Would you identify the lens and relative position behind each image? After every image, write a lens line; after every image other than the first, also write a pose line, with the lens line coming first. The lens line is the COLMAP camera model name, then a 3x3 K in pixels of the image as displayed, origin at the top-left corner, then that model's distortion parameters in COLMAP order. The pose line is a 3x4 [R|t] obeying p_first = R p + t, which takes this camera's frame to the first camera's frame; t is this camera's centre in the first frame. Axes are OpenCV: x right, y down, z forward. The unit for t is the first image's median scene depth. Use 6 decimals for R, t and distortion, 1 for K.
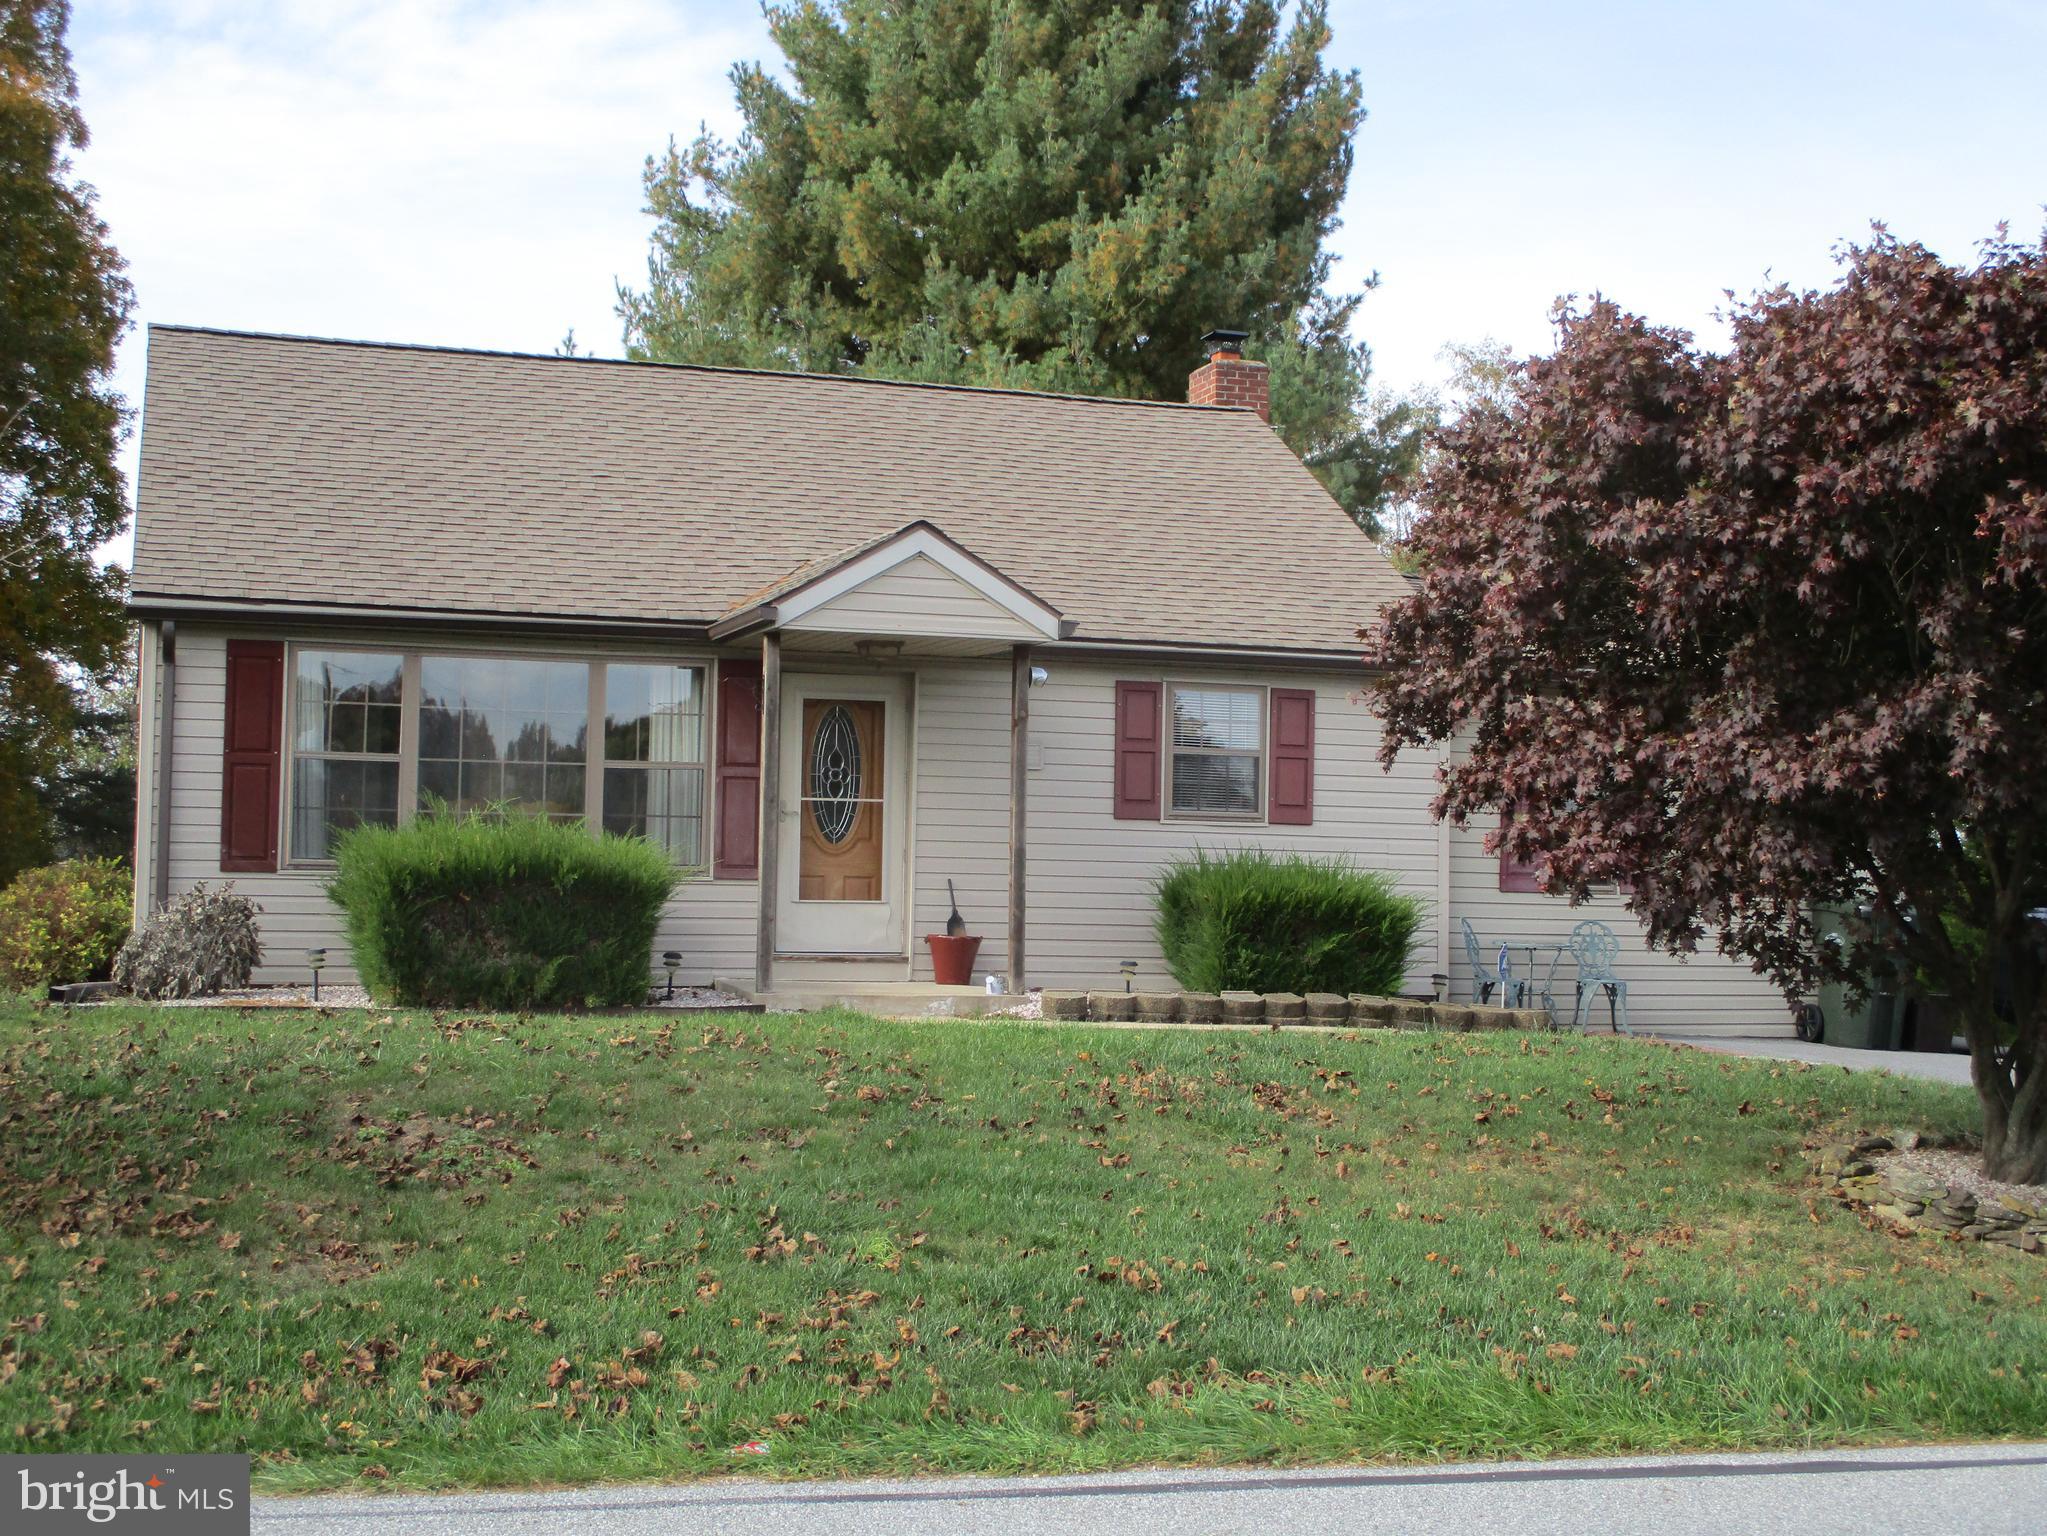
lens RADIAL K [[3198.6, 0, 1023.5], [0, 3198.6, 768.0], [0, 0, 1]] dist [-0.009183, -0.003965]
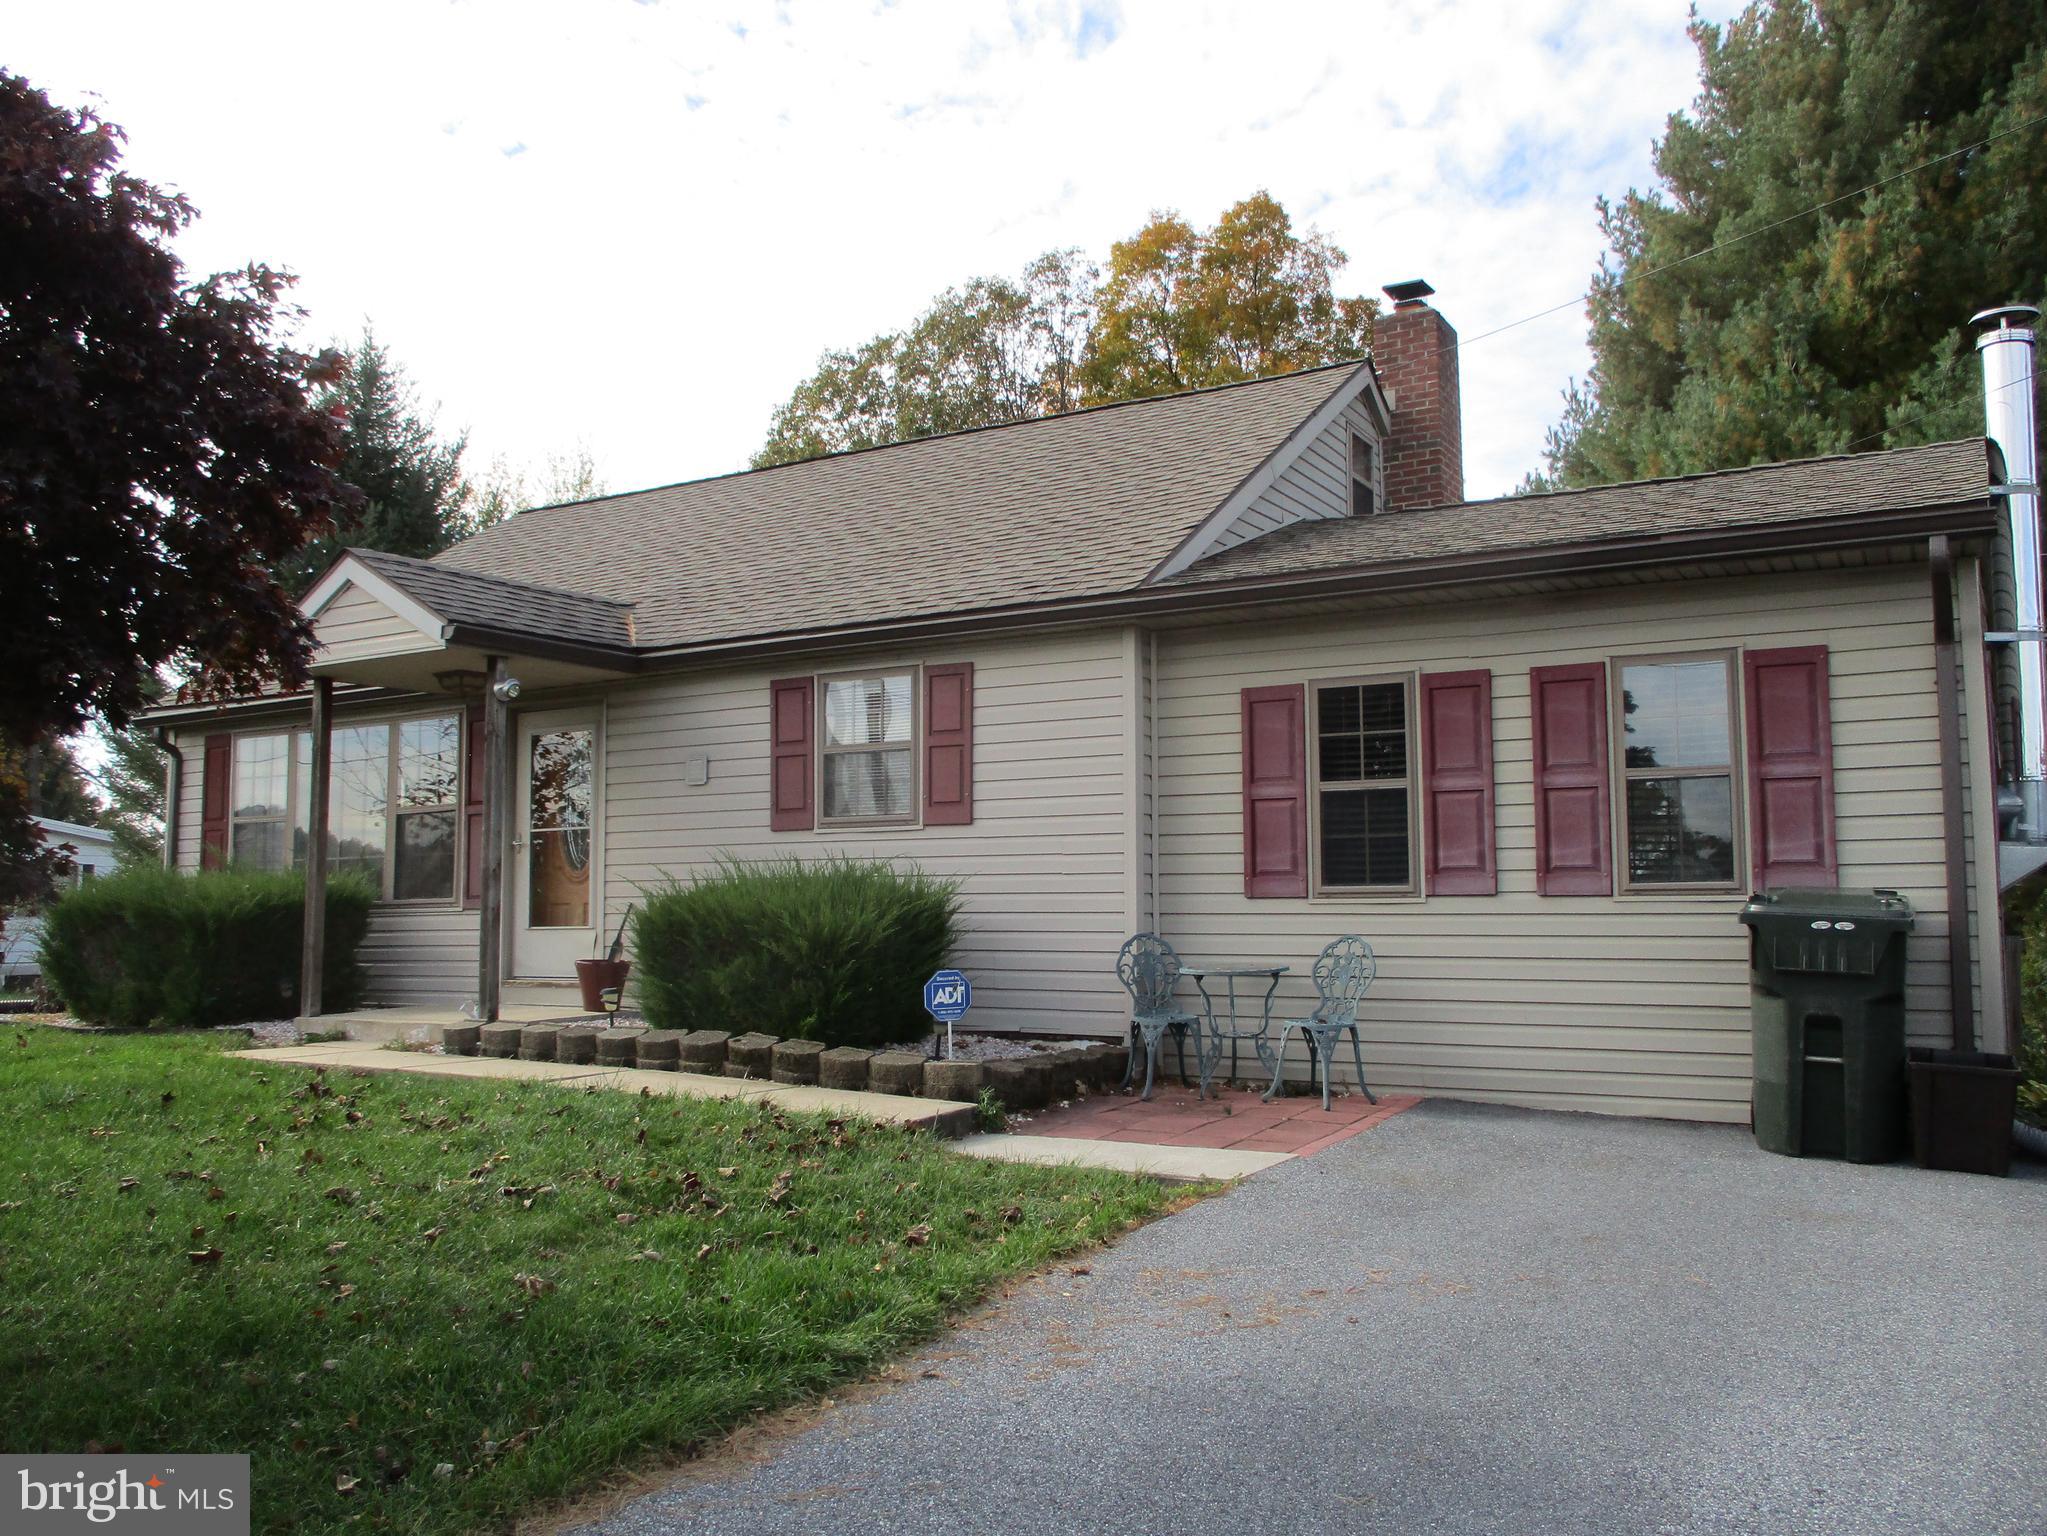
lens RADIAL K [[1735.1, 0, 1023.5], [0, 1735.1, 768.0], [0, 0, 1]] dist [-0.002640, 0.014555]
pose [[0.607103, -0.085657, -0.789993, 0.462339], [0.052975, 0.996324, -0.067318, 0.034807], [0.792856, -0.000981, 0.609409, 0.751611]]
